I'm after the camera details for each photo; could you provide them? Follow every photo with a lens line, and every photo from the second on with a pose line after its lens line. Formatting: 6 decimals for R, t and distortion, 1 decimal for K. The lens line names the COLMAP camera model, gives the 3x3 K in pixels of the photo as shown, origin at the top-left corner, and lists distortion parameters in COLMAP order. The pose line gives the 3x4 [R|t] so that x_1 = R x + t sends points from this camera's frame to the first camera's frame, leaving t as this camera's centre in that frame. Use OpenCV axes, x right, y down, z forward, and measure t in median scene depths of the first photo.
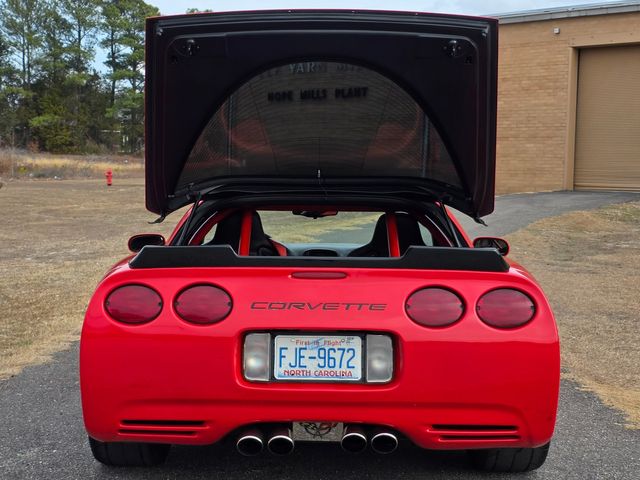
lens RADIAL K [[1230.5, 0, 298.6], [0, 1230.5, 239.1], [0, 0, 1]] dist [0.220521, -0.619637]
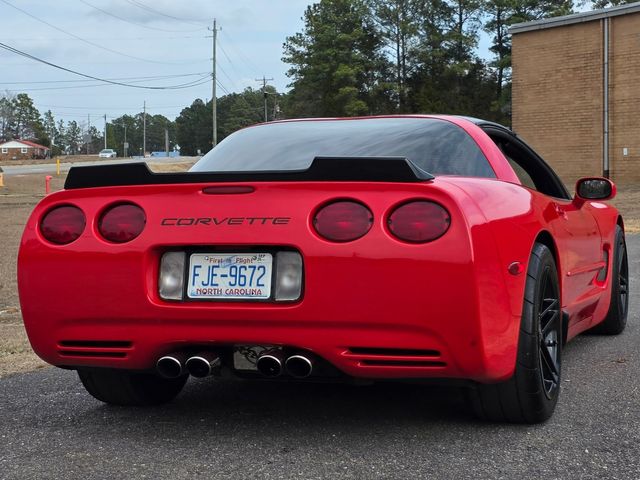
lens RADIAL K [[1424.4, 0, 268.1], [0, 1424.4, 240.8], [0, 0, 1]] dist [0.252517, -0.449888]
pose [[0.947775, -0.010825, -0.318756, 0.273476], [0.007372, 0.999900, -0.012037, 0.056438], [0.318855, 0.009059, 0.947760, -0.032265]]
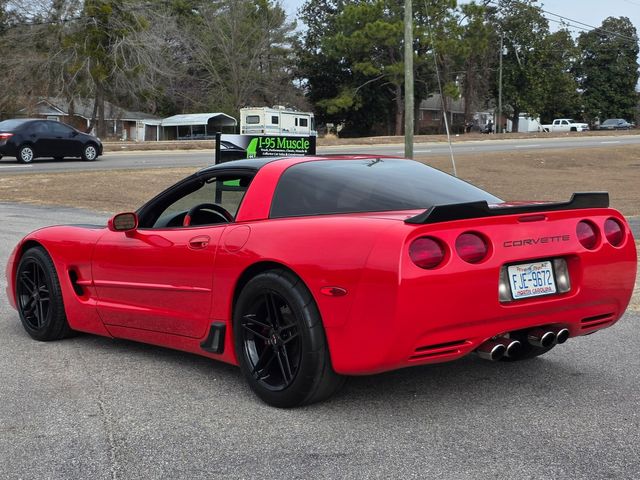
lens RADIAL K [[1251.2, 0, 330.1], [0, 1251.2, 240.1], [0, 0, 1]] dist [0.138667, -0.302245]
pose [[0.725694, -0.083031, 0.682989, -0.736123], [0.051278, 0.996458, 0.066655, -0.033766], [-0.686104, -0.013349, 0.727381, 0.106661]]
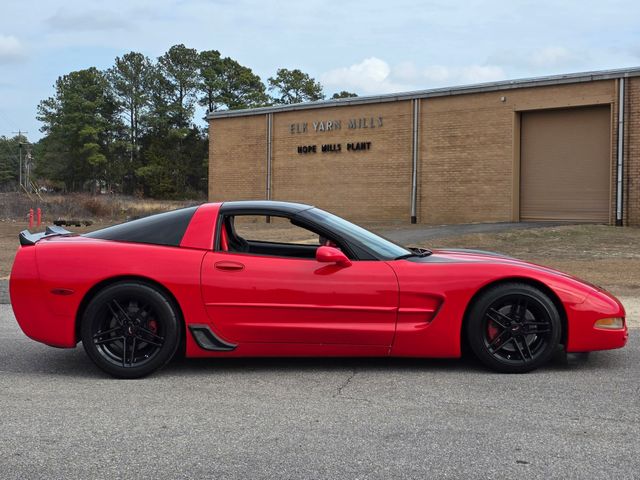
lens RADIAL K [[1230.5, 0, 298.6], [0, 1230.5, 239.1], [0, 0, 1]] dist [0.220521, -0.619637]
pose [[0.995121, 0.000010, -0.098660, 0.668259], [-0.003839, 0.999246, -0.038629, 0.159291], [0.098585, 0.038820, 0.994371, -1.623072]]
